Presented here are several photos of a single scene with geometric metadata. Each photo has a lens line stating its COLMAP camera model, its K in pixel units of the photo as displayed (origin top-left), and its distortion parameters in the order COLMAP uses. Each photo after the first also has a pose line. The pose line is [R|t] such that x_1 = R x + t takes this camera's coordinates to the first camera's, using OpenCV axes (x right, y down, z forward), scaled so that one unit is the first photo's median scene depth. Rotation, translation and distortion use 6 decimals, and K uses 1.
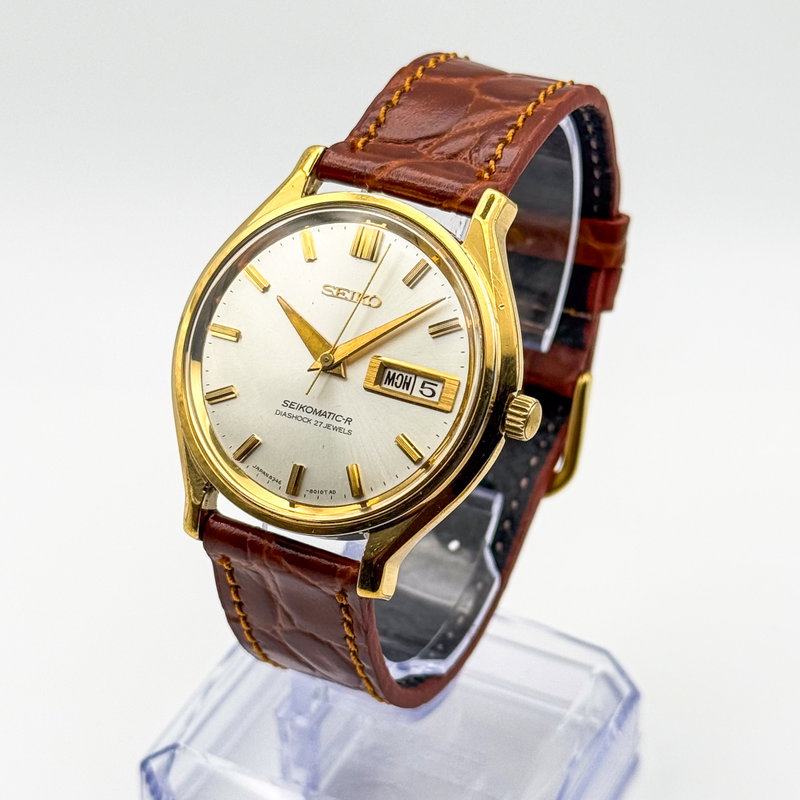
lens RADIAL K [[2226.9, 0, 400.0], [0, 2226.9, 400.0], [0, 0, 1]] dist [0.055476, 0.130945]
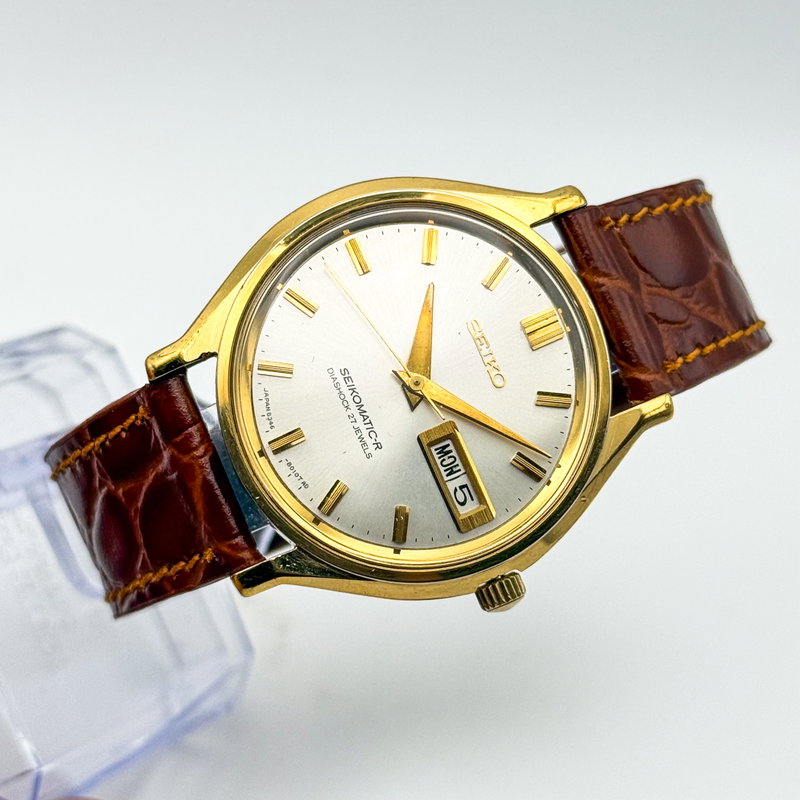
lens RADIAL K [[2226.9, 0, 400.0], [0, 2226.9, 400.0], [0, 0, 1]] dist [0.055476, 0.130945]
pose [[0.592834, 0.735041, 0.329033, -0.315587], [-0.782461, 0.622397, 0.019398, -0.025371], [-0.190531, -0.268956, 0.944119, 0.167647]]
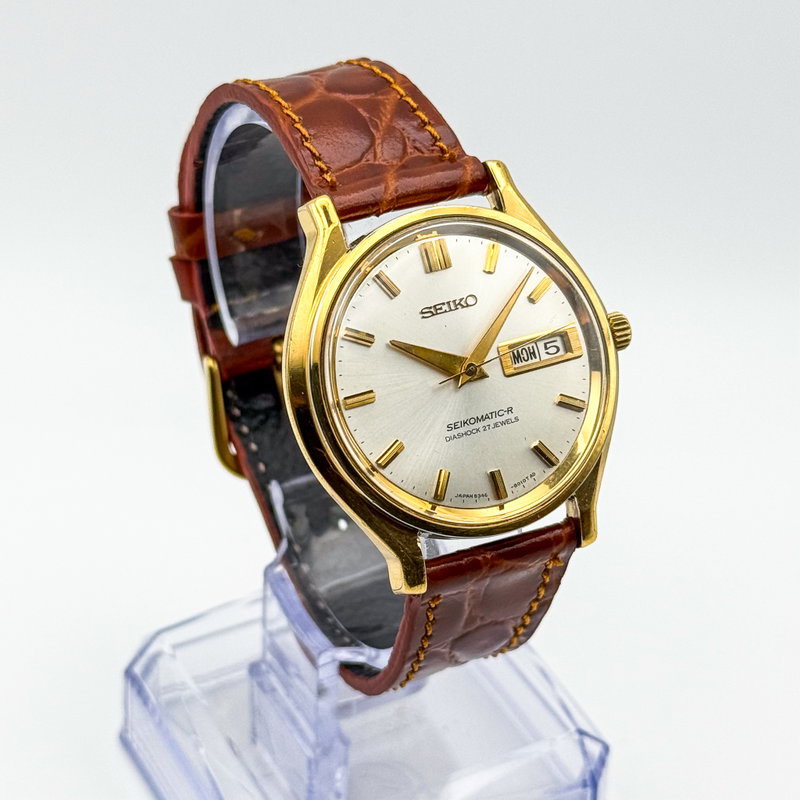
lens RADIAL K [[2226.9, 0, 400.0], [0, 2226.9, 400.0], [0, 0, 1]] dist [0.055476, 0.130945]
pose [[0.586774, -0.458337, 0.667551, -0.742411], [0.415955, 0.877918, 0.237152, -0.262071], [-0.694750, 0.138517, 0.705787, 0.285314]]
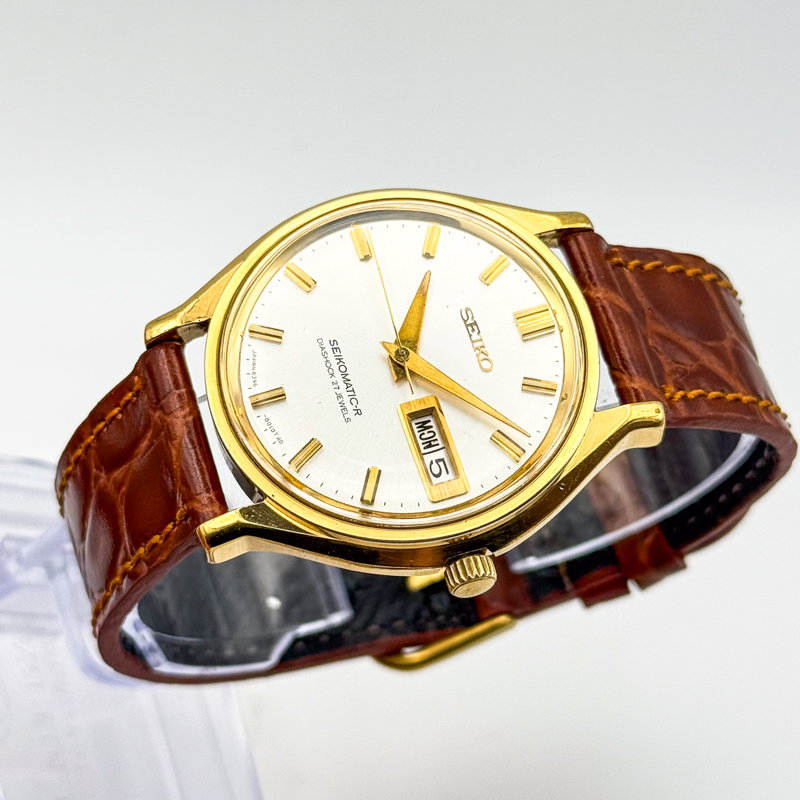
lens RADIAL K [[2226.9, 0, 400.0], [0, 2226.9, 400.0], [0, 0, 1]] dist [0.055476, 0.130945]
pose [[0.543006, 0.839674, -0.009562, -0.009451], [-0.836837, 0.540157, -0.089078, 0.069981], [-0.069632, 0.056372, 0.995979, 0.120079]]
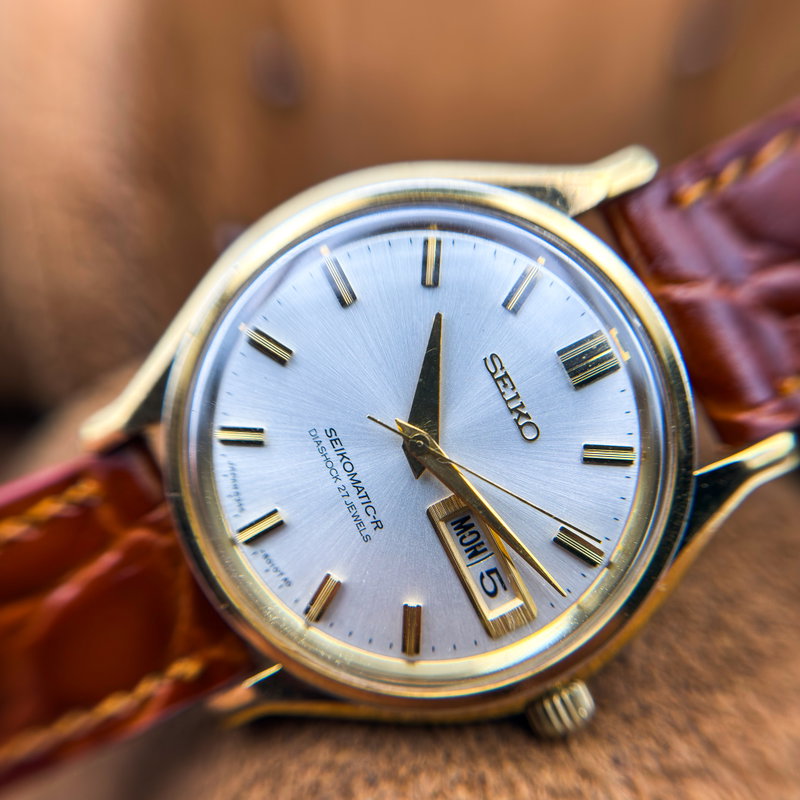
lens RADIAL K [[780.3, 0, 400.0], [0, 780.3, 400.0], [0, 0, 1]] dist [0.453622, -0.000141]
pose [[0.686730, 0.648550, 0.328305, -0.122212], [-0.724217, 0.649285, 0.232246, -0.076742], [-0.062541, -0.397254, 0.915575, 0.775303]]
